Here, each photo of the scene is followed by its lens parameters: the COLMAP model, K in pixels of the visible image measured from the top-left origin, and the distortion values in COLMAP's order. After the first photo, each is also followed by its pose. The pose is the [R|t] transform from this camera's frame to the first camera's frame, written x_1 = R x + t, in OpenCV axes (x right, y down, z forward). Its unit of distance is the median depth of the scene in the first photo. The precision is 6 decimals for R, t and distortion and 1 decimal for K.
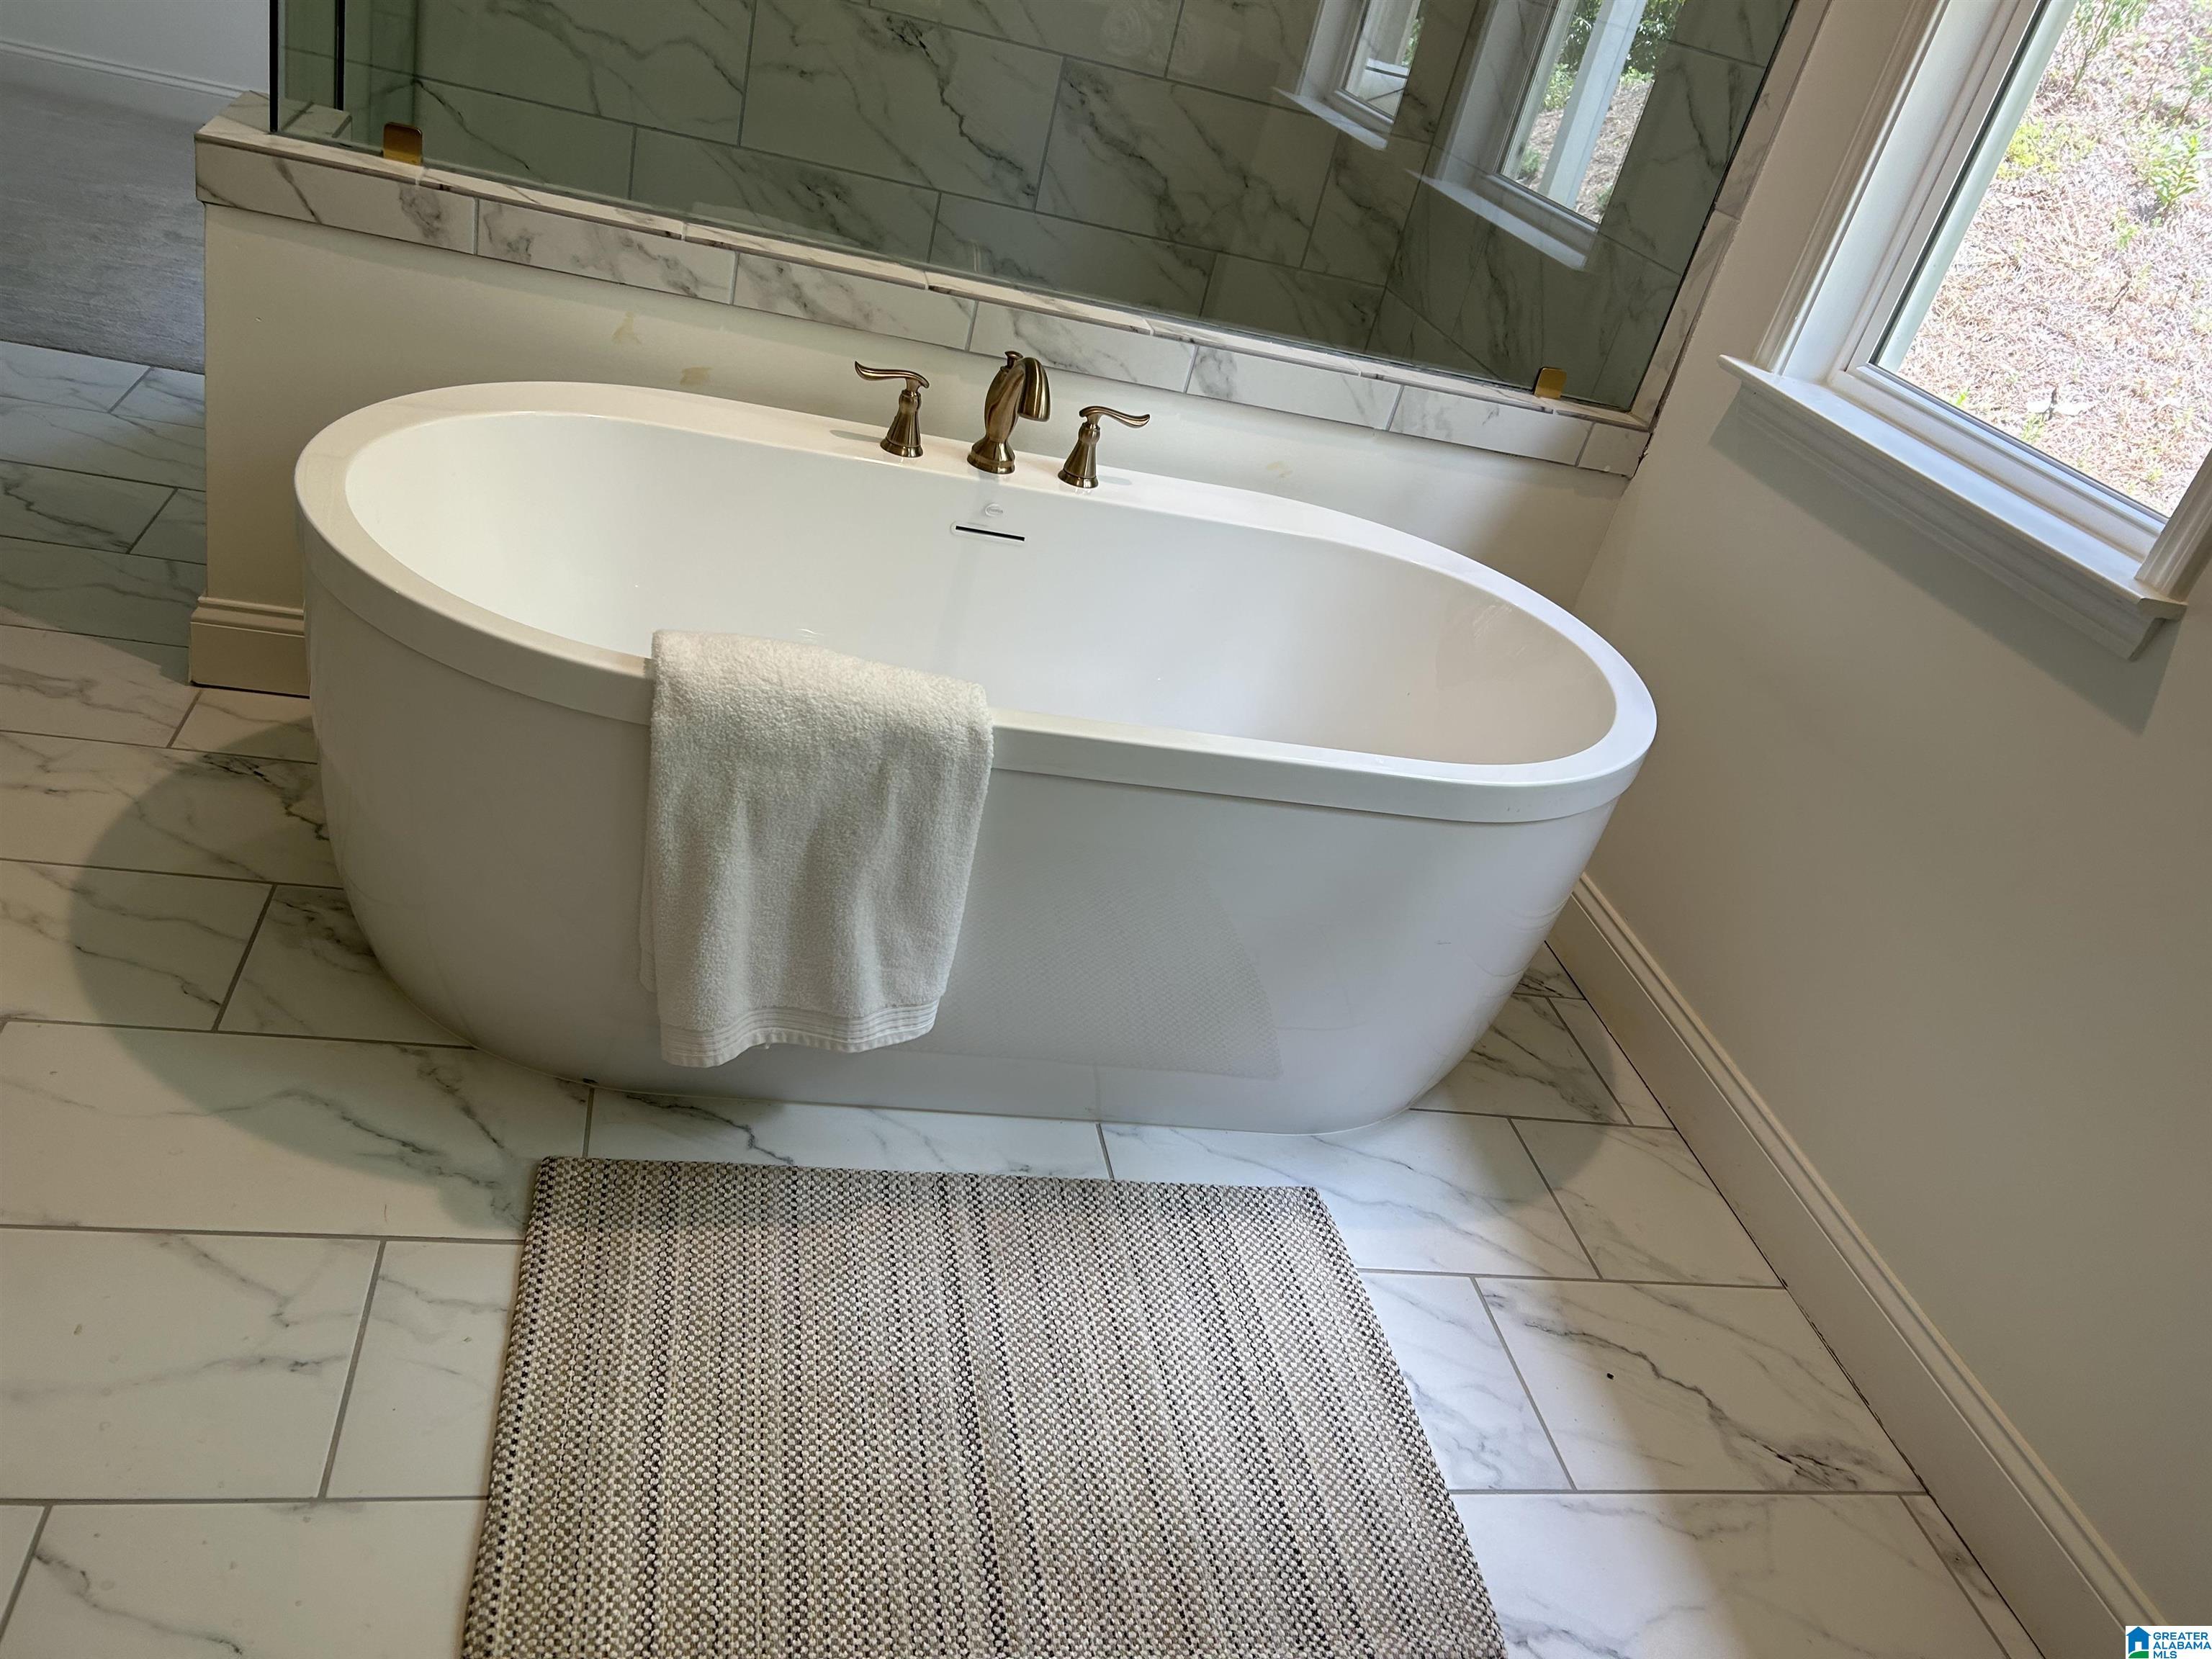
lens RADIAL K [[1656.0, 0, 1108.1], [0, 1656.0, 838.1], [0, 0, 1]] dist [0.040168, -0.034408]
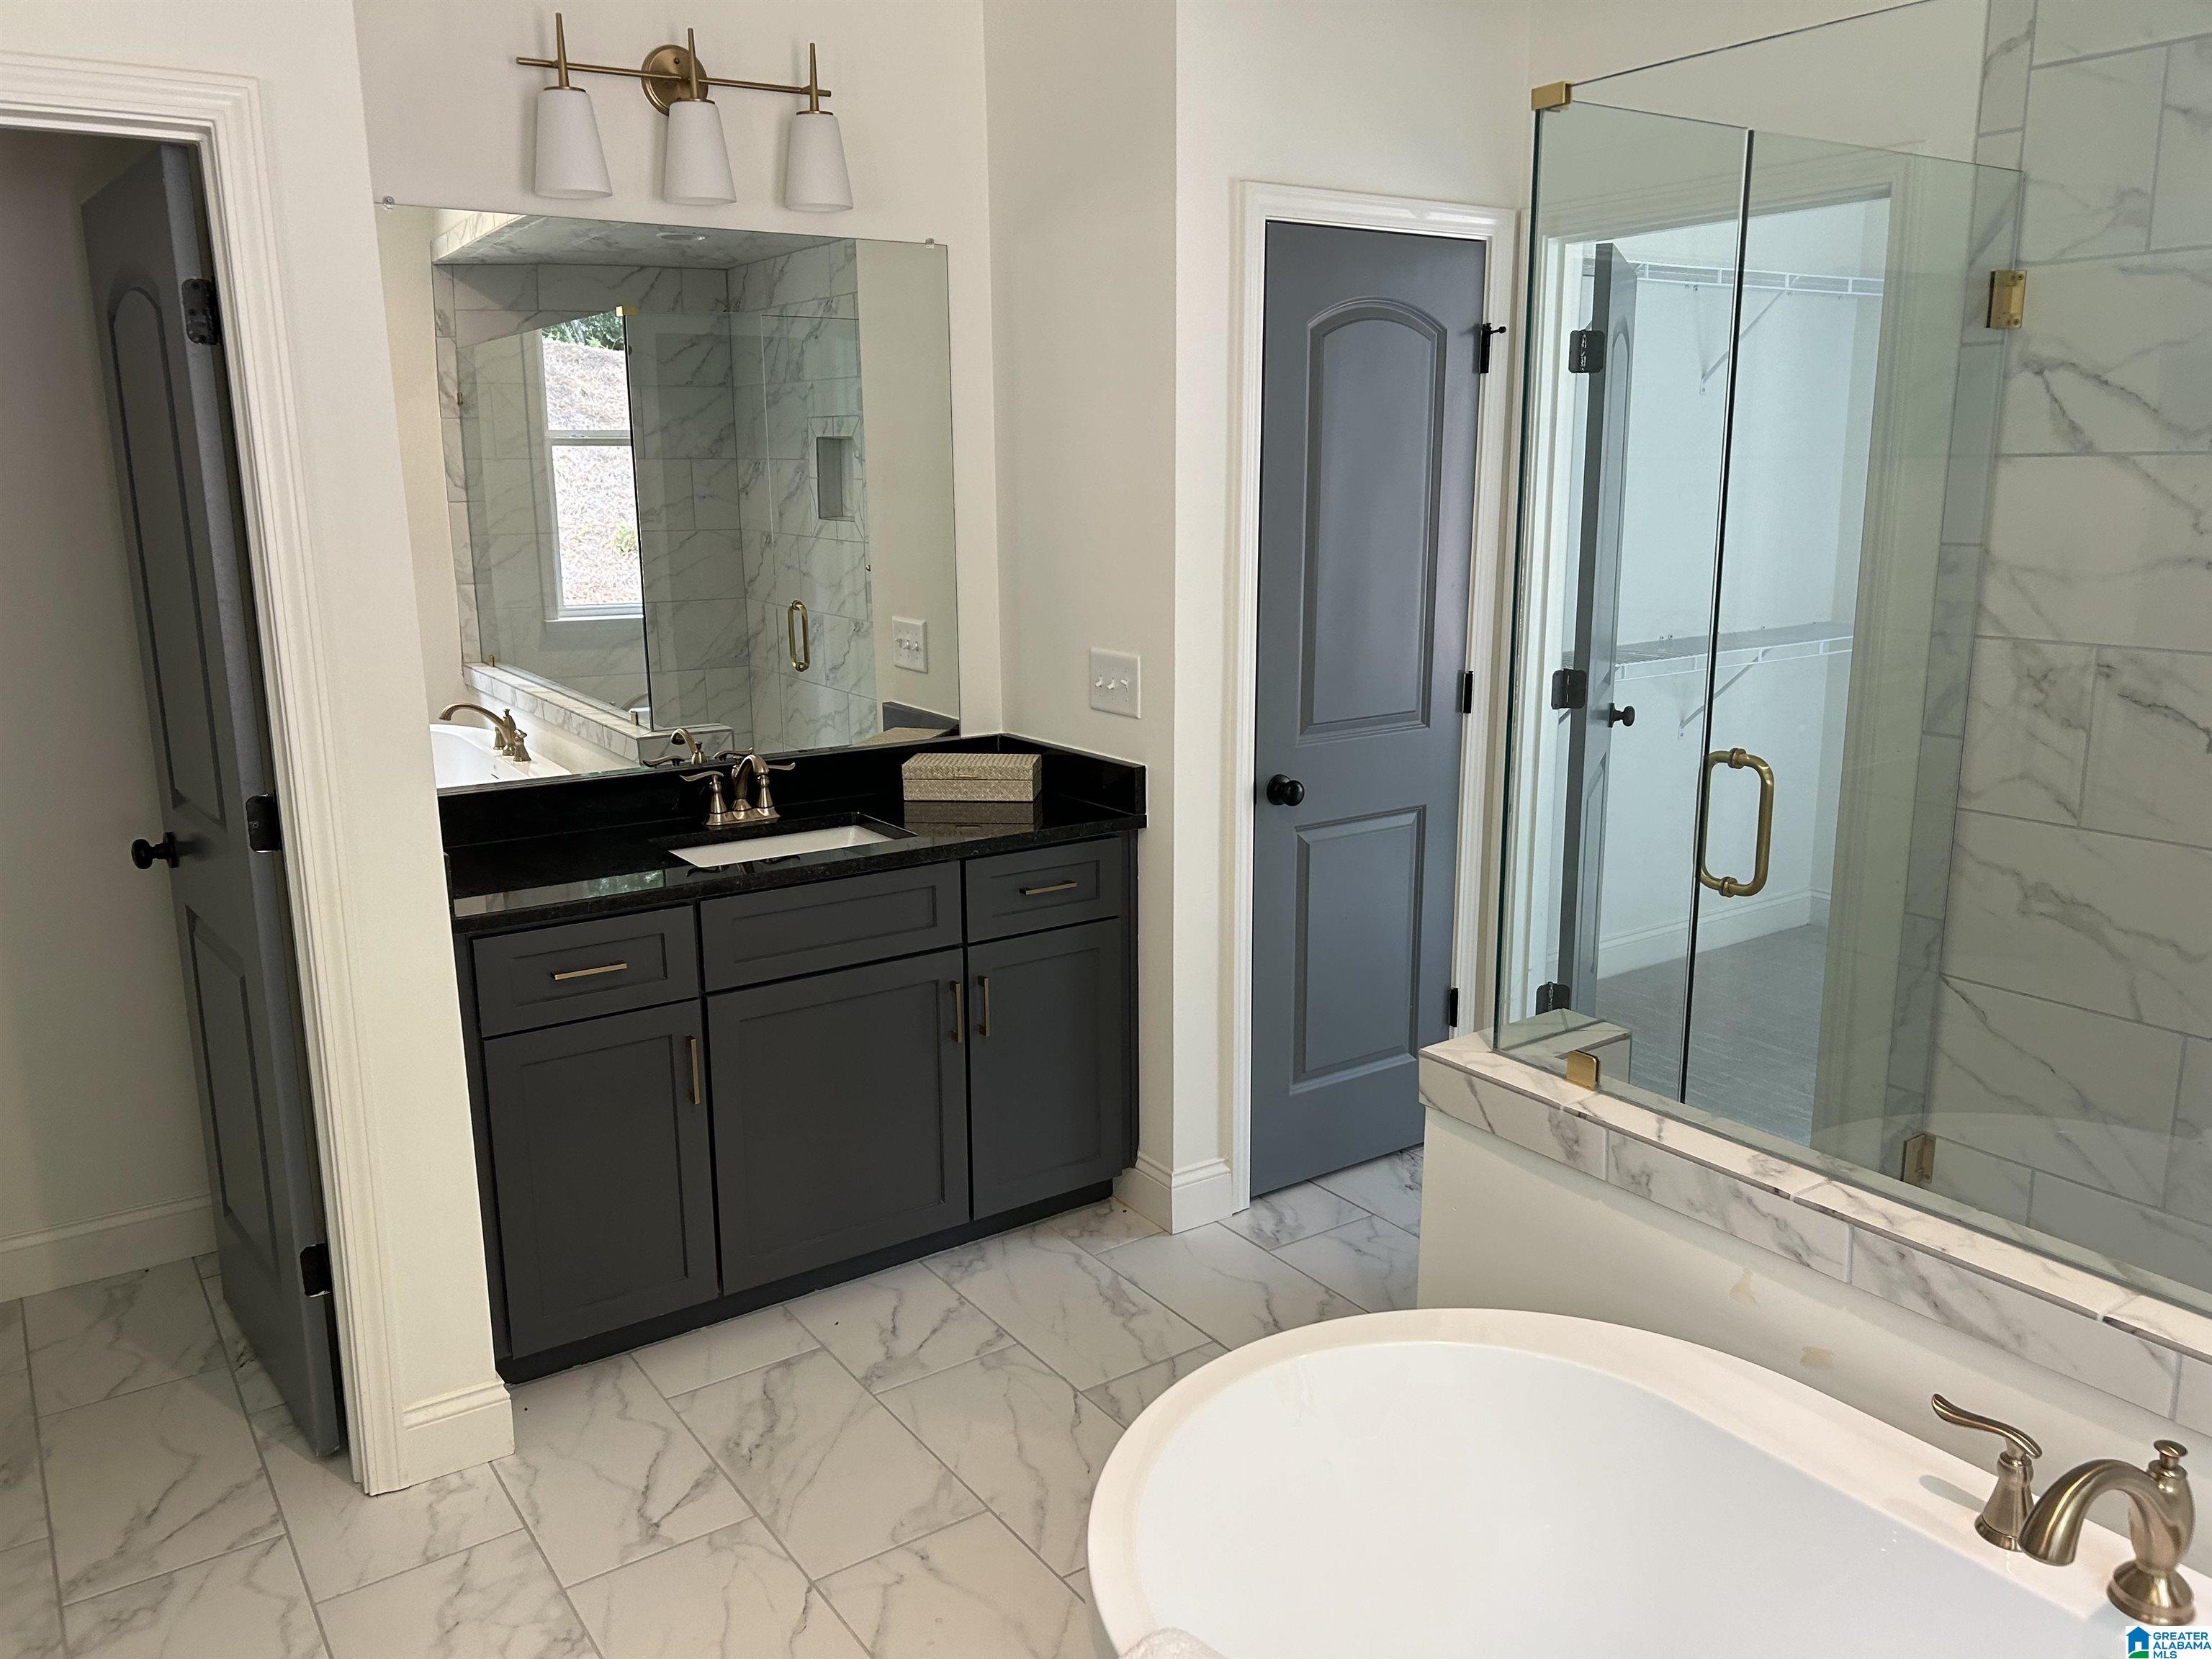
lens RADIAL K [[1656.0, 0, 1109.0], [0, 1656.0, 822.5], [0, 0, 1]] dist [0.040168, -0.034408]
pose [[0.379817, -0.047124, -0.923861, 0.398045], [-0.369119, 0.908031, -0.198069, -0.232977], [0.848228, 0.416245, 0.327491, 0.341367]]
